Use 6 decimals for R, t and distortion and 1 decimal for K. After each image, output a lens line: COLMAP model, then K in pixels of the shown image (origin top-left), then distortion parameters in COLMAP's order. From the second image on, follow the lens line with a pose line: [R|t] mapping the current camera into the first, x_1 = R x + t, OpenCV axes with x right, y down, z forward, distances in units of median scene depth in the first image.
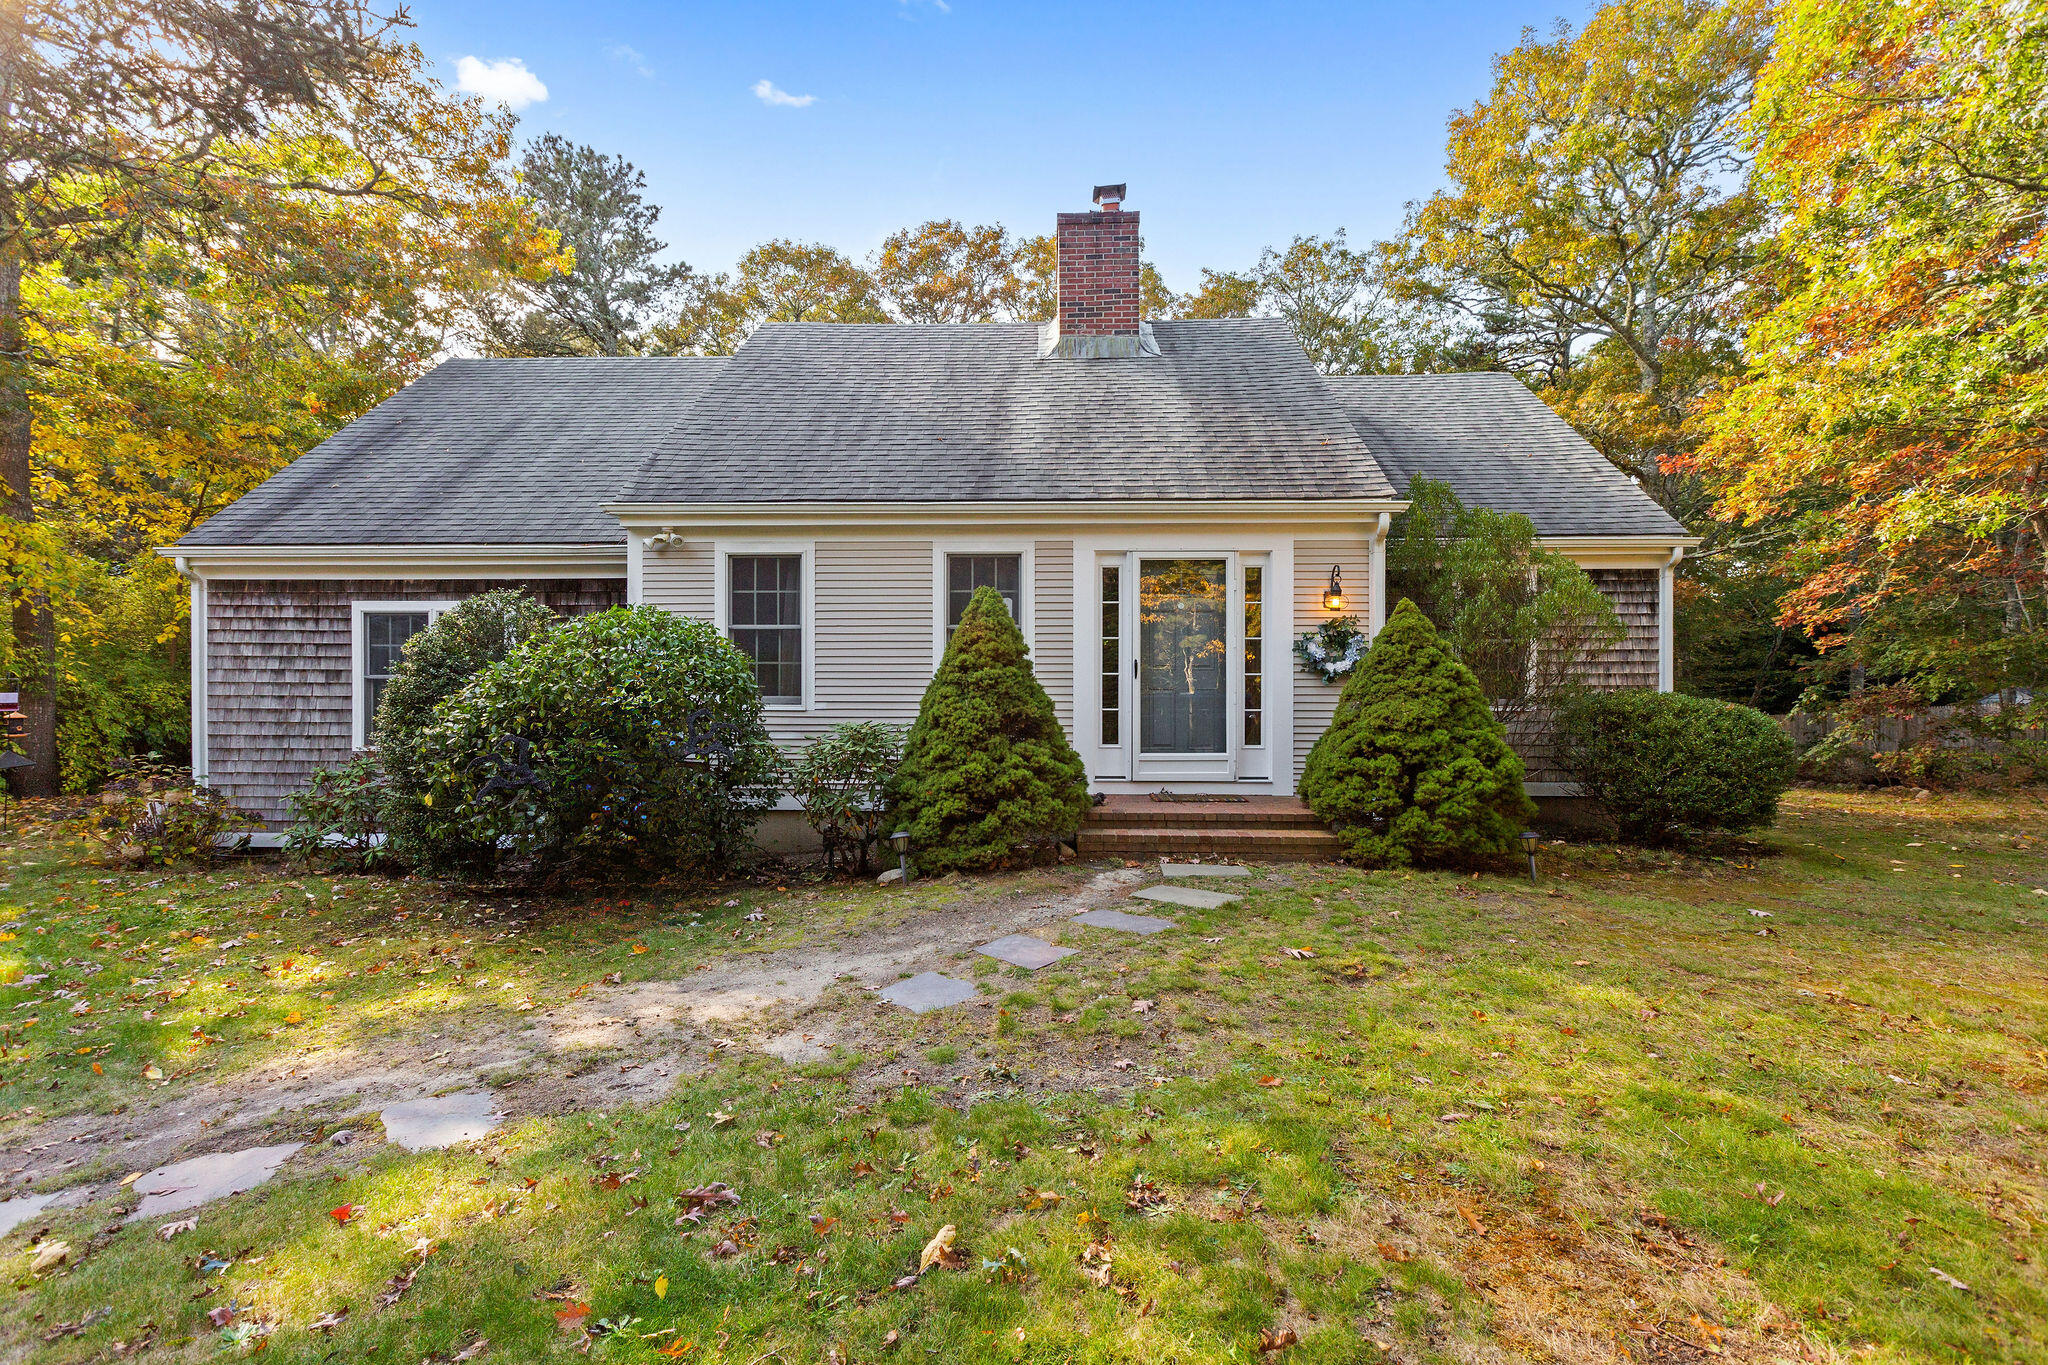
lens RADIAL K [[923.1, 0, 1022.3], [0, 923.1, 694.7], [0, 0, 1]] dist [0.004025, -0.001042]
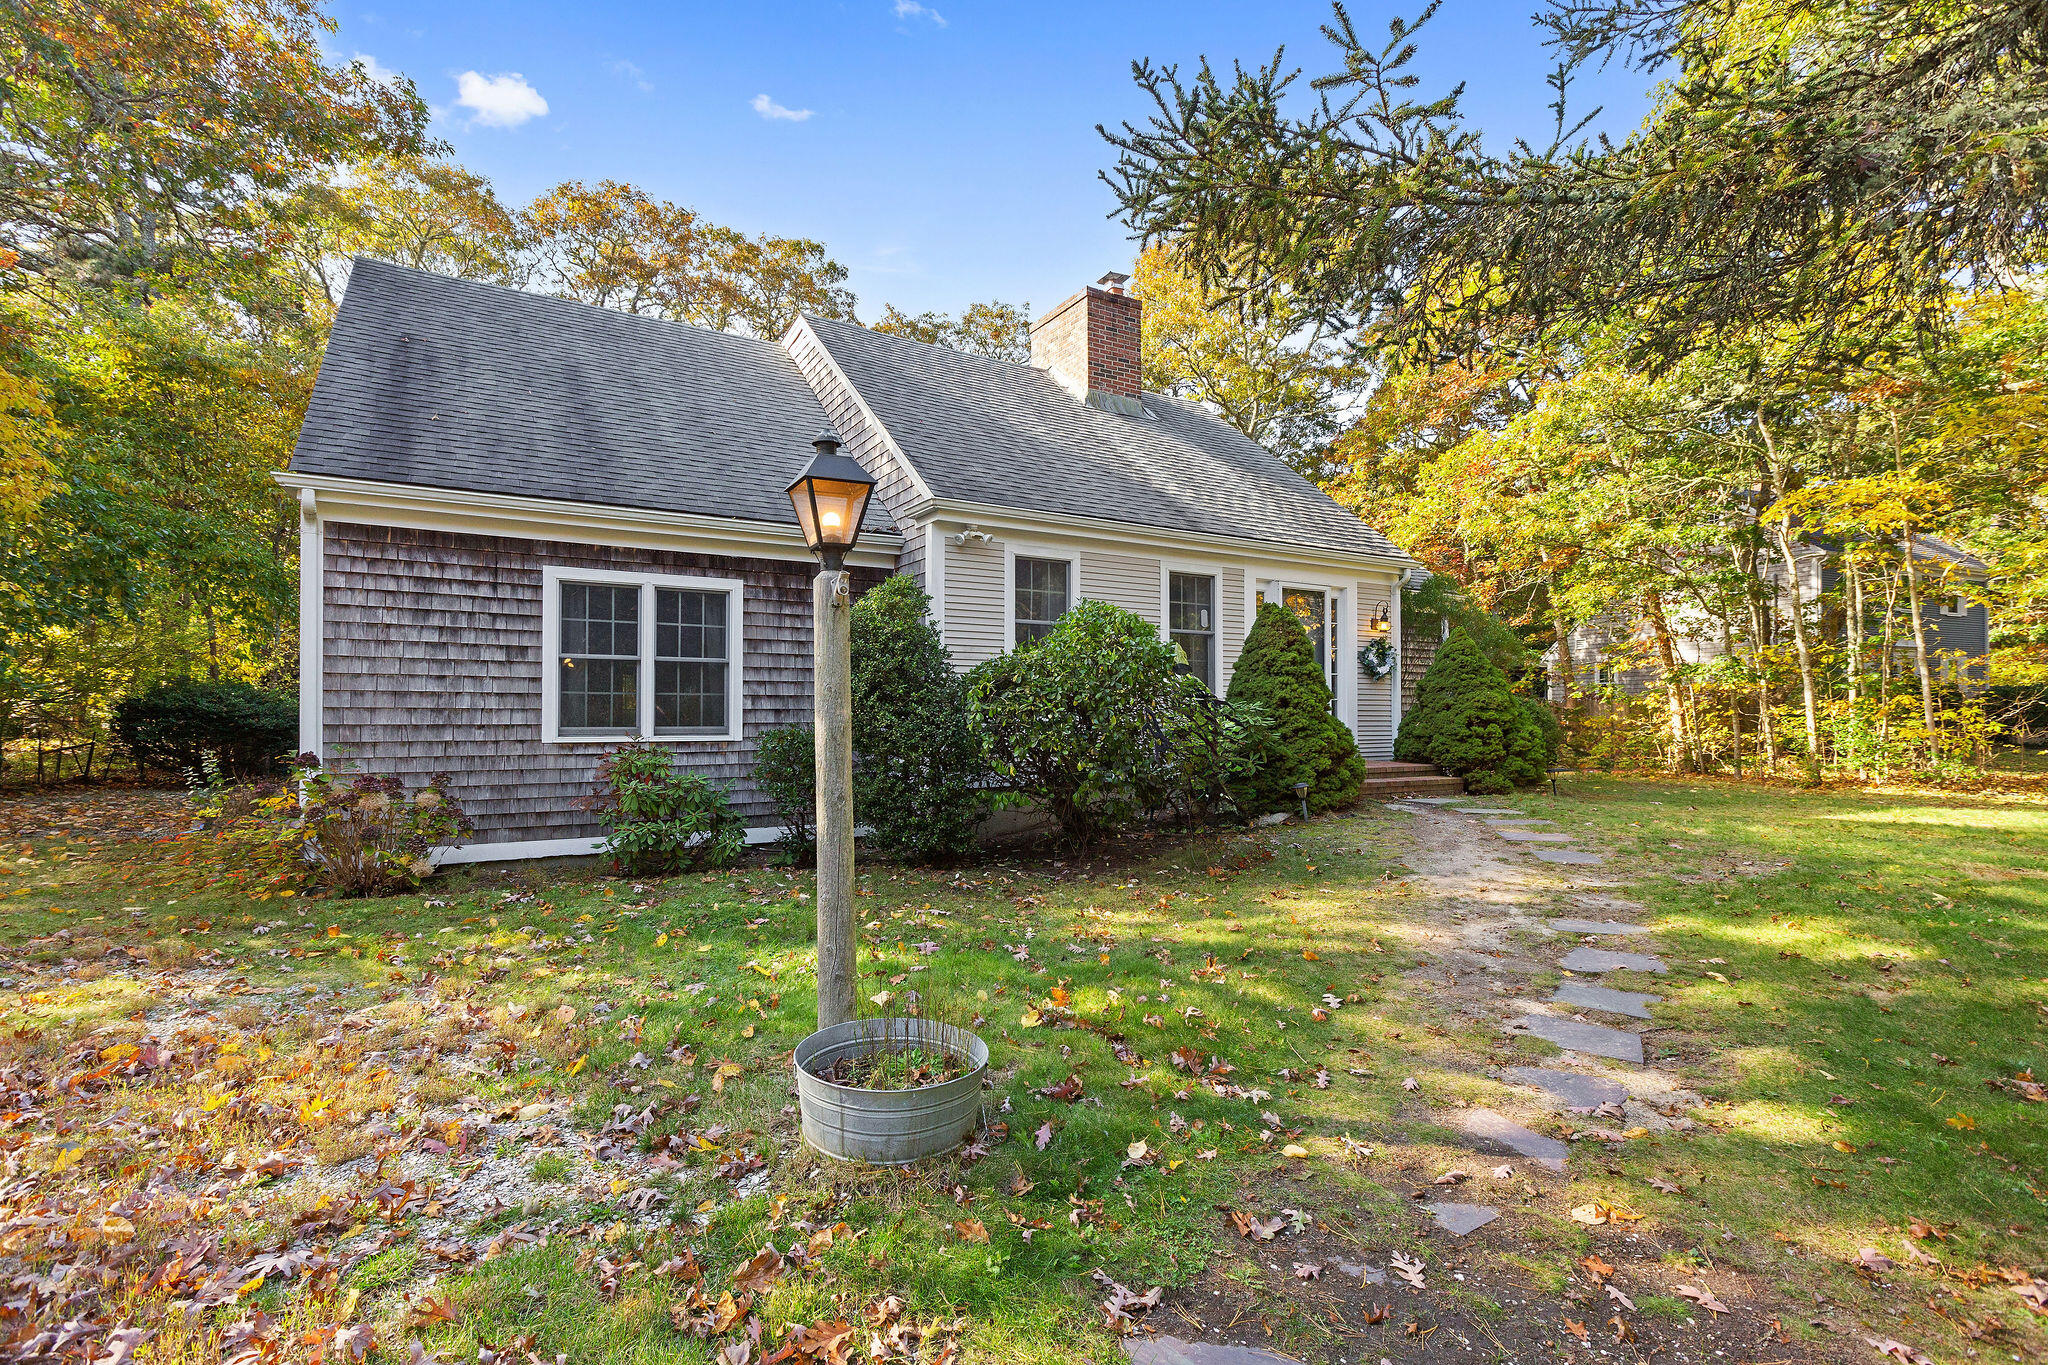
lens RADIAL K [[923.1, 0, 1022.0], [0, 923.1, 693.1], [0, 0, 1]] dist [0.004025, -0.001042]
pose [[0.846143, 0.011289, 0.532836, -0.802591], [-0.003399, 0.999870, -0.015787, 0.027261], [-0.532945, 0.011547, 0.846071, 0.053368]]
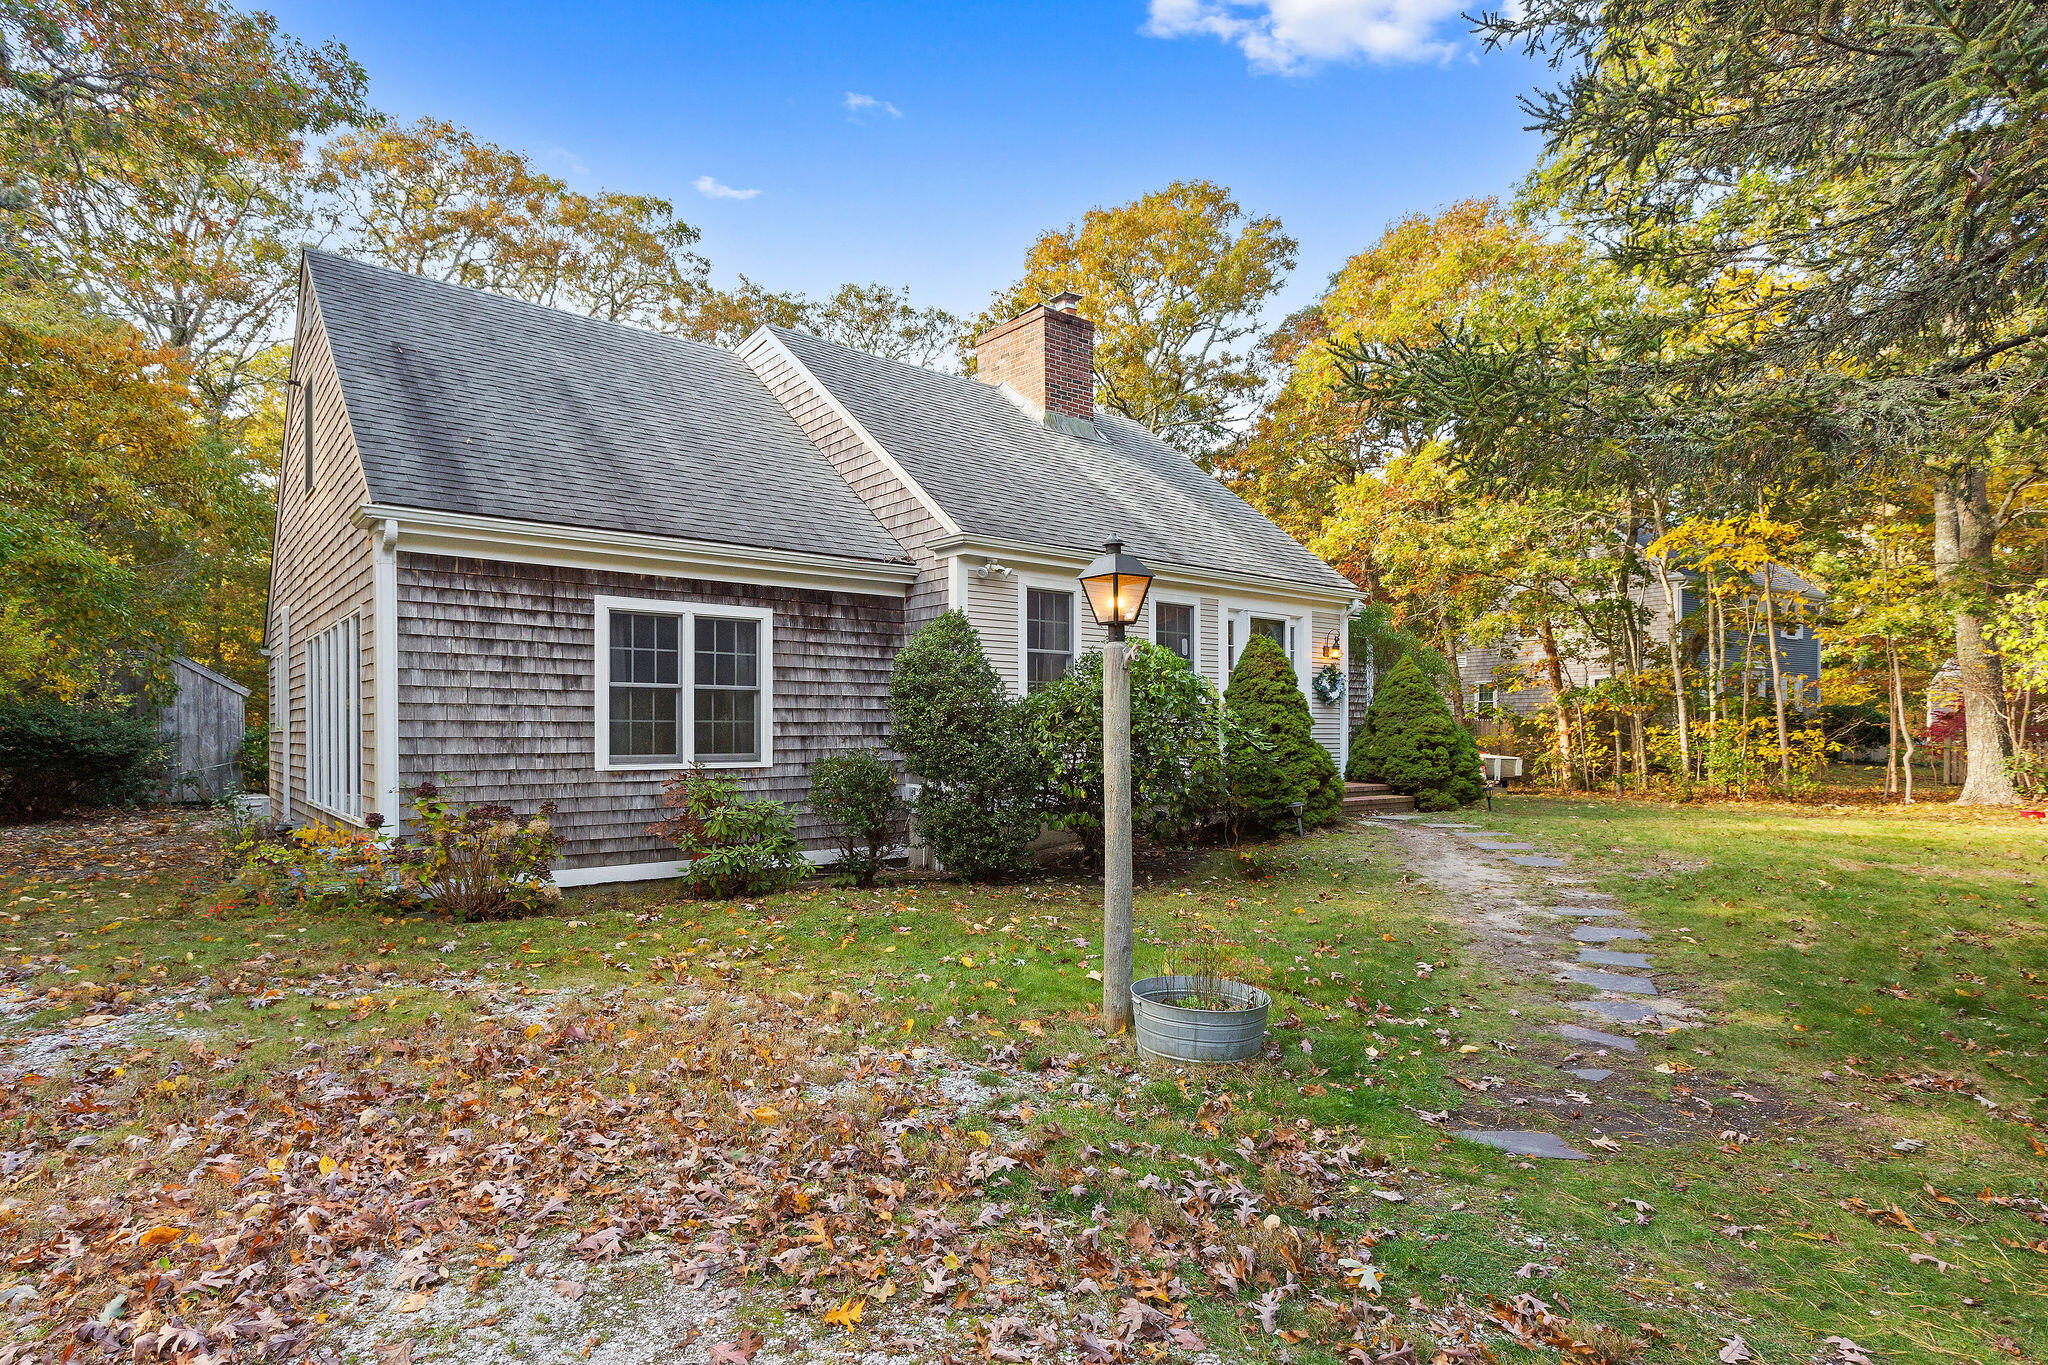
lens RADIAL K [[1049.3, 0, 988.3], [0, 1049.3, 721.9], [0, 0, 1]] dist [-0.001955, 0.000692]
pose [[0.761709, 0.003132, 0.647912, -1.073515], [-0.002491, 0.999995, -0.001907, 0.016659], [-0.647914, -0.000162, 0.761713, 0.029382]]
